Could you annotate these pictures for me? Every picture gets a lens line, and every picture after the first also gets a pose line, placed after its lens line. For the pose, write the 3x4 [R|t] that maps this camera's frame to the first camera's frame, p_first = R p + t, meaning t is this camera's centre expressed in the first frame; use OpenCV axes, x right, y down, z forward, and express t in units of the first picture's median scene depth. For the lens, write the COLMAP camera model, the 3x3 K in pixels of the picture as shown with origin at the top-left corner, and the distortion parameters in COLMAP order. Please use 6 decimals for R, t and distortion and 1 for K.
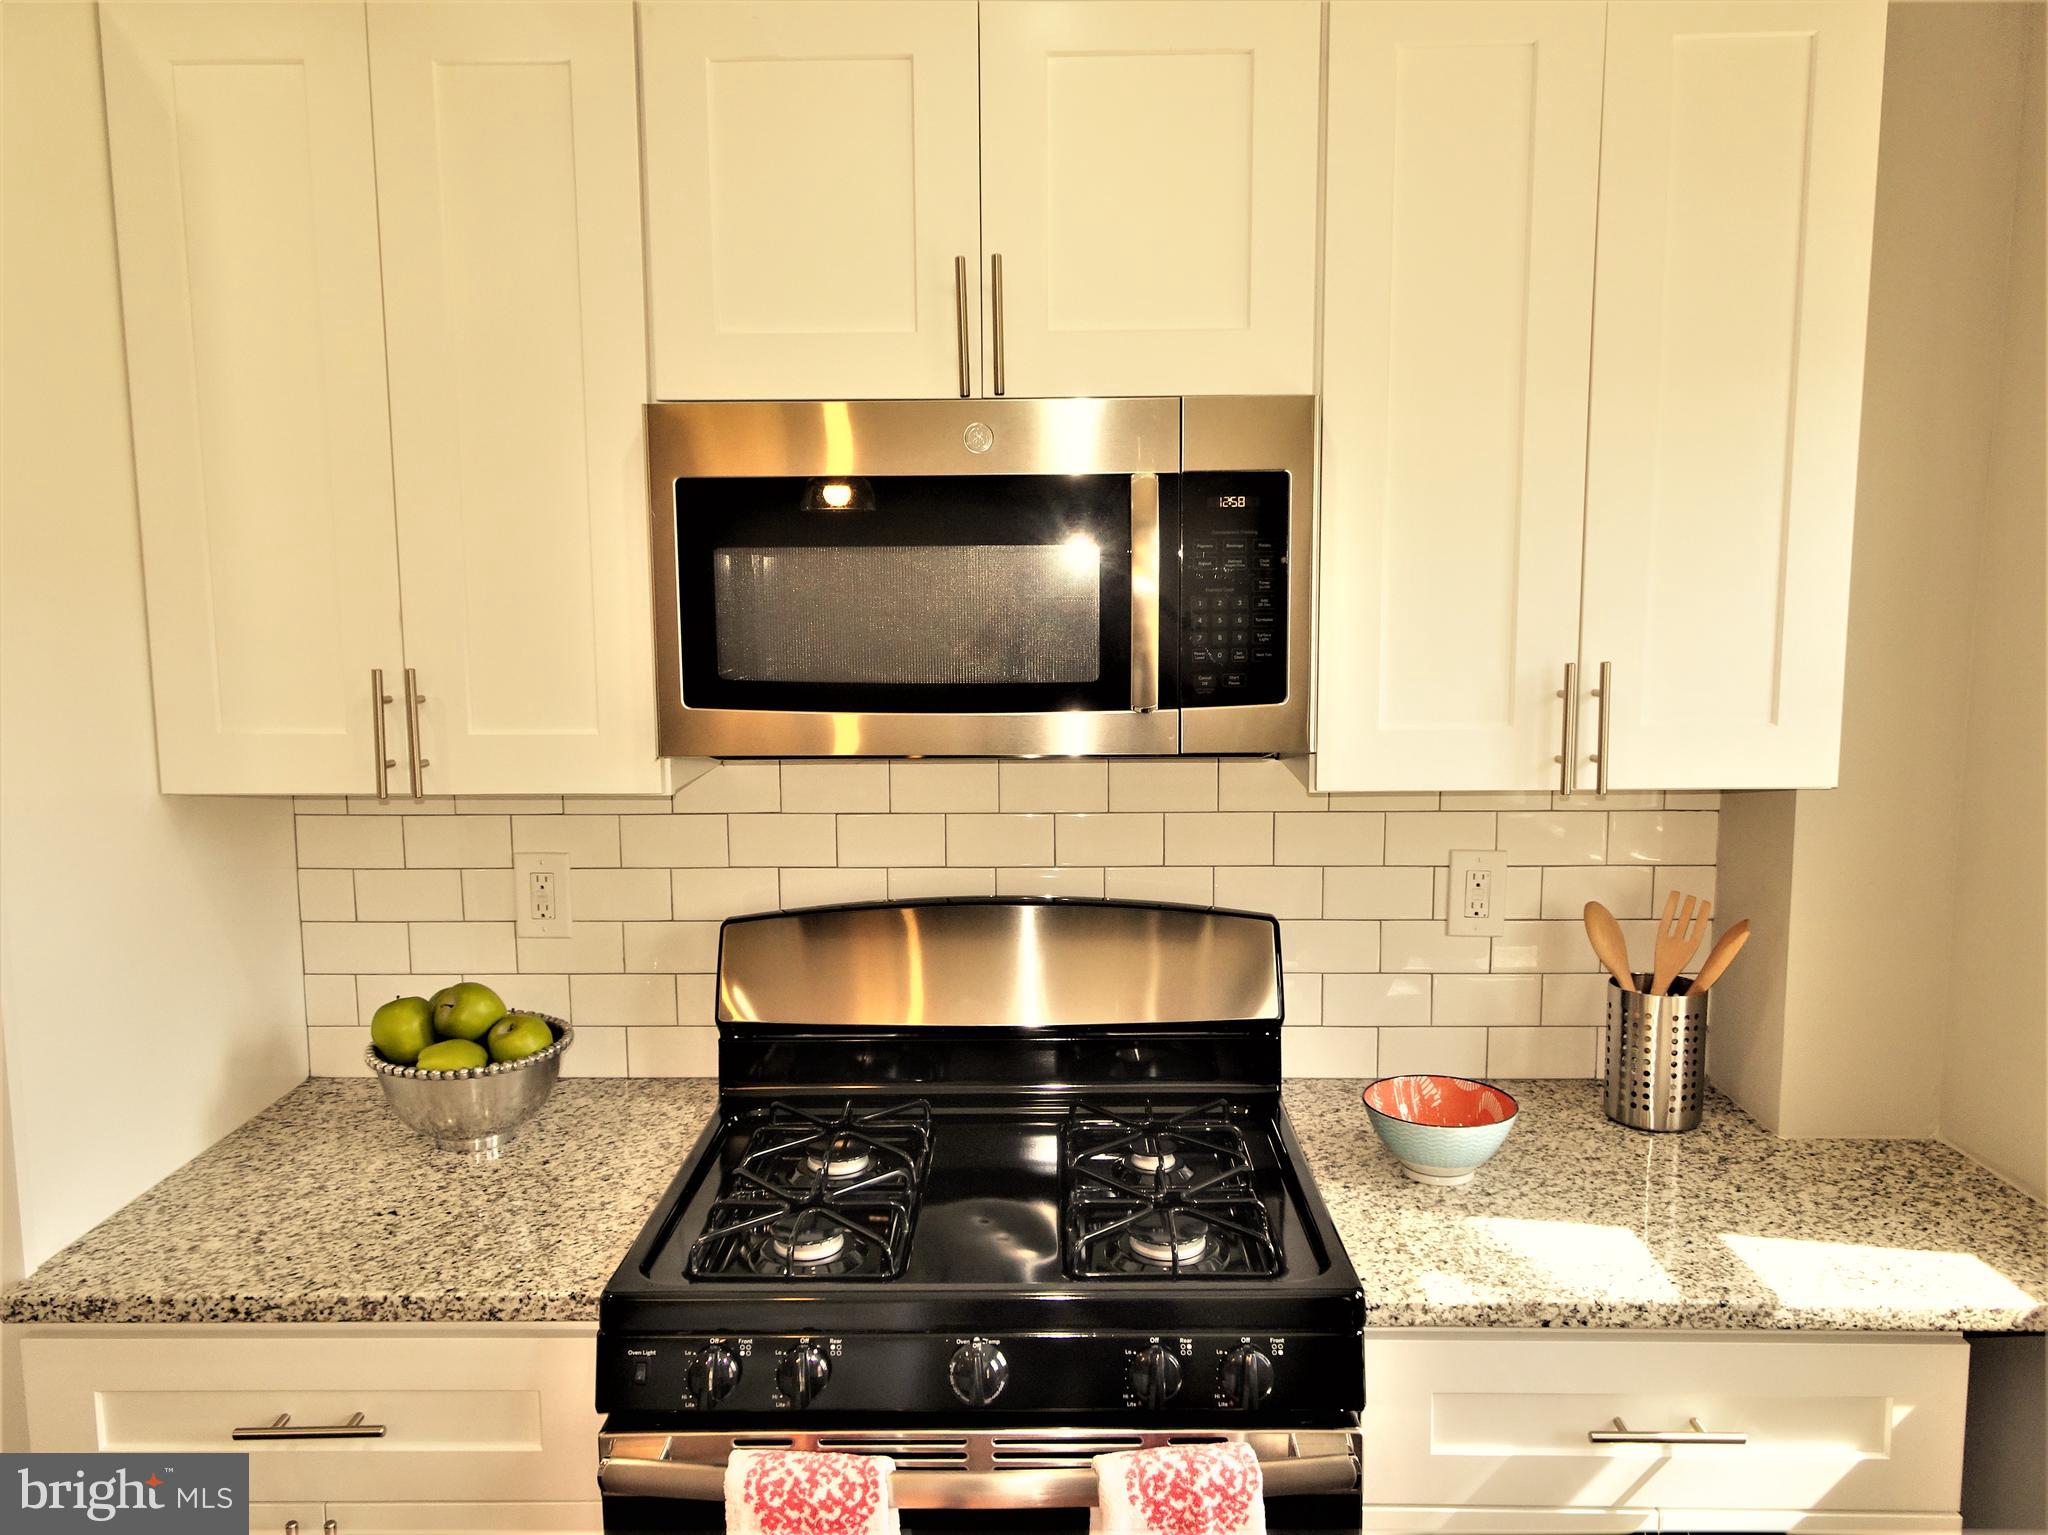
lens RADIAL K [[1525.4, 0, 1024.0], [0, 1525.4, 767.5], [0, 0, 1]] dist [0.037222, -0.000133]
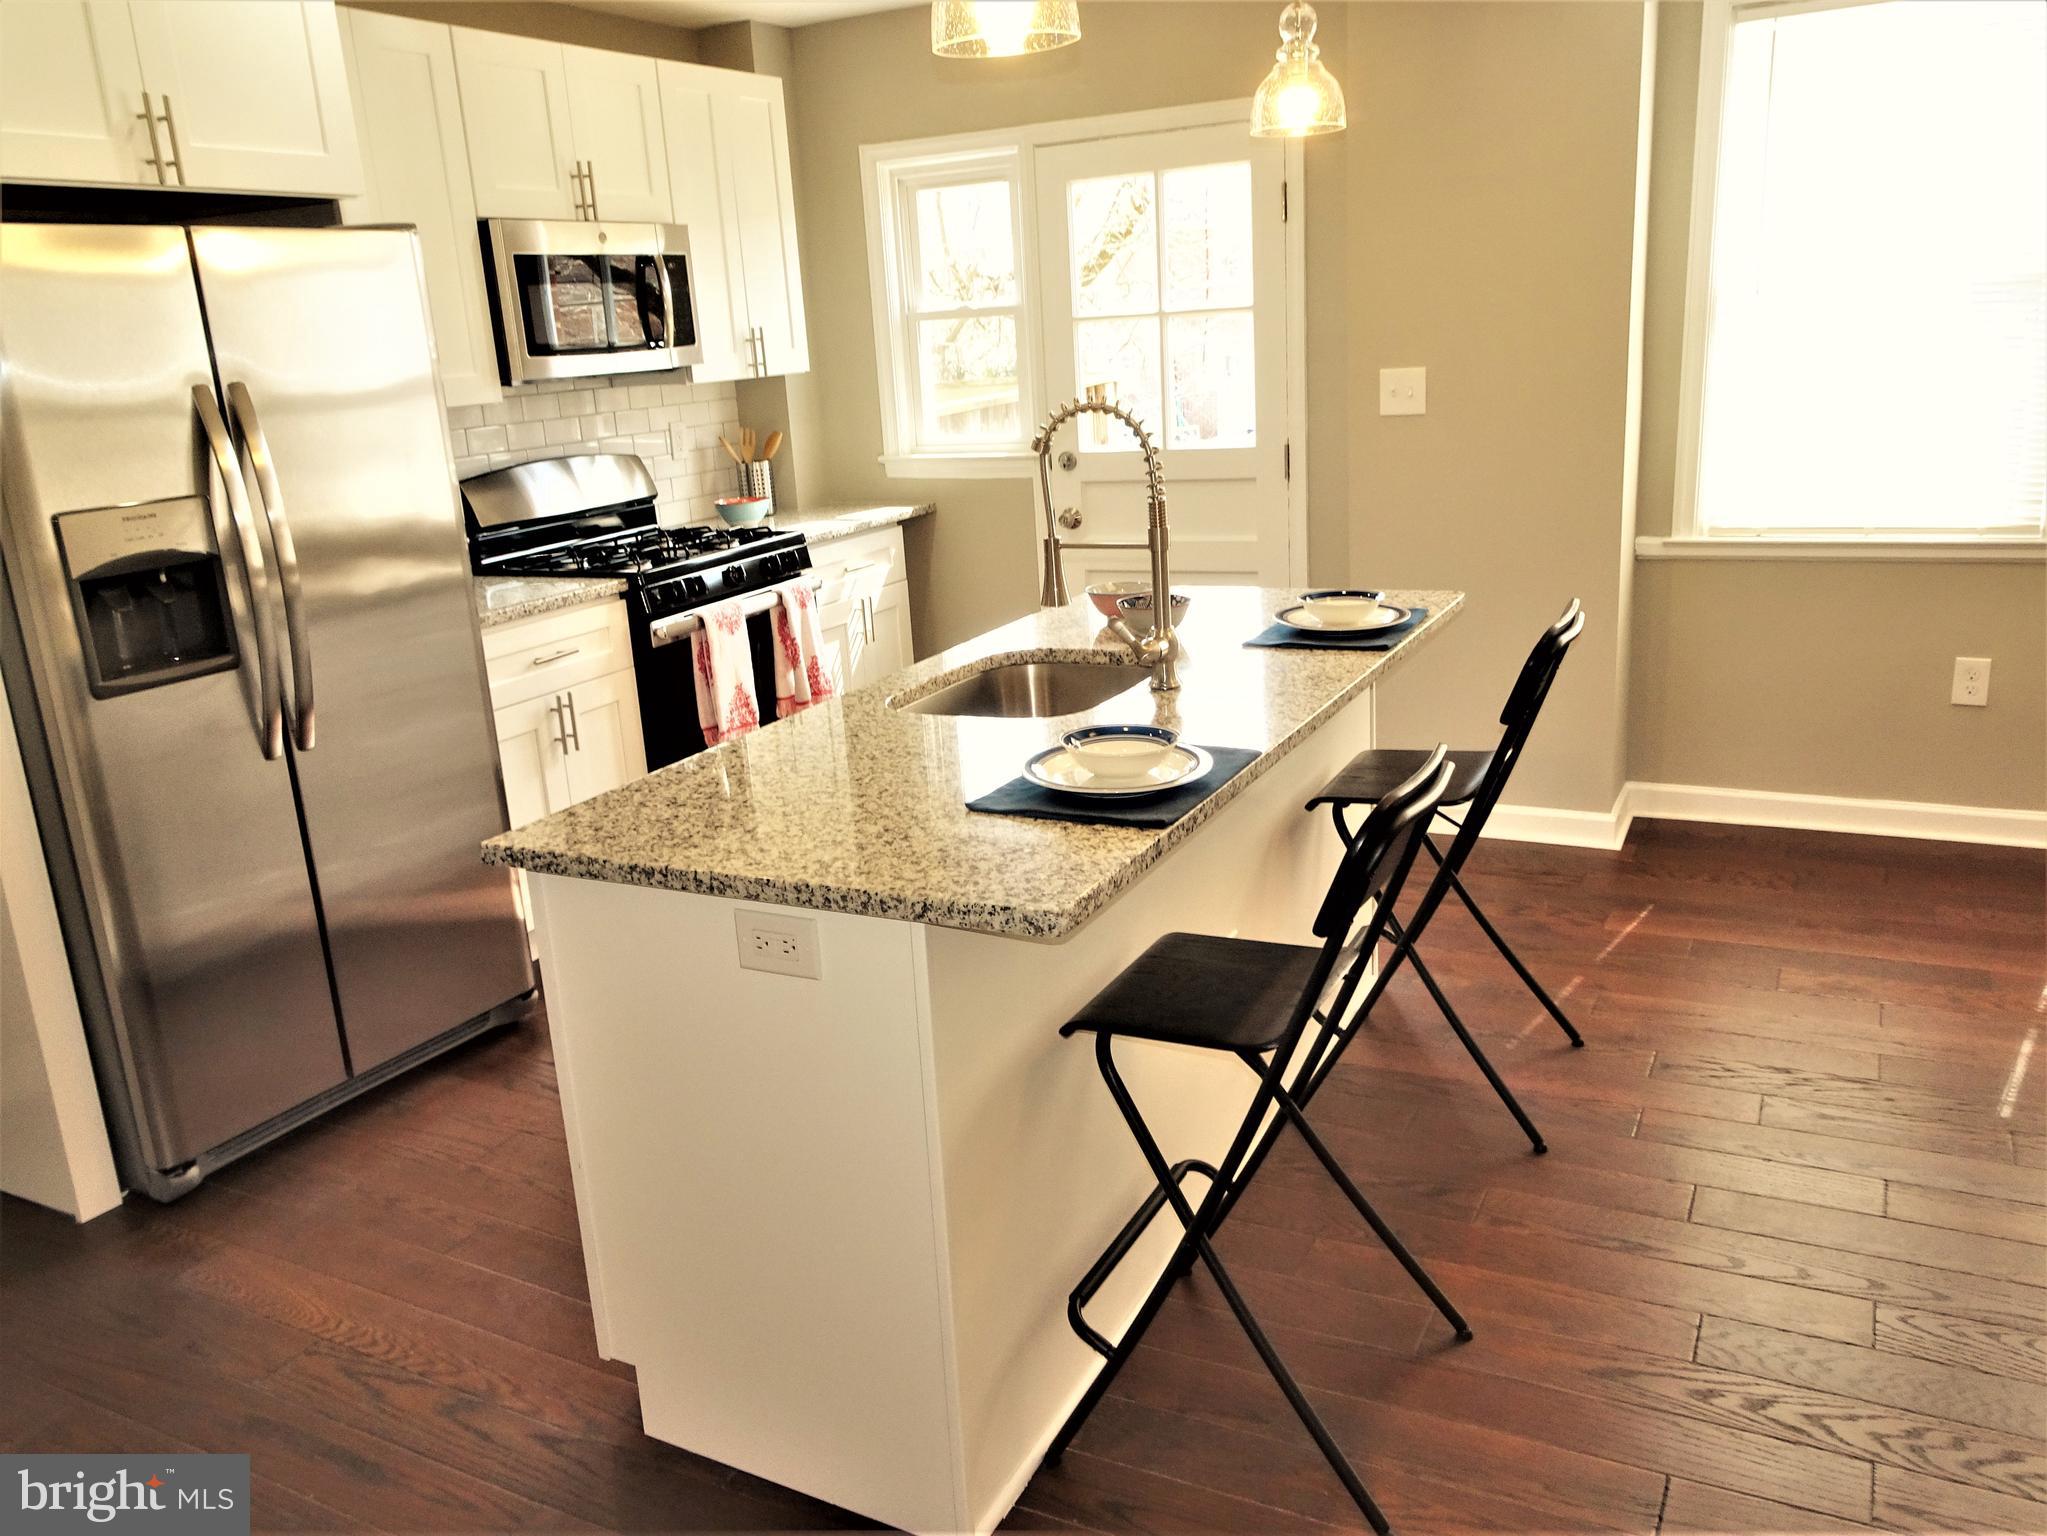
lens RADIAL K [[1592.4, 0, 1023.5], [0, 1592.4, 768.0], [0, 0, 1]] dist [-0.002384, -0.000713]
pose [[0.450544, -0.264073, 0.852805, -2.102507], [0.158819, 0.963722, 0.214514, 0.160839], [-0.878514, 0.038794, 0.476139, -0.767733]]
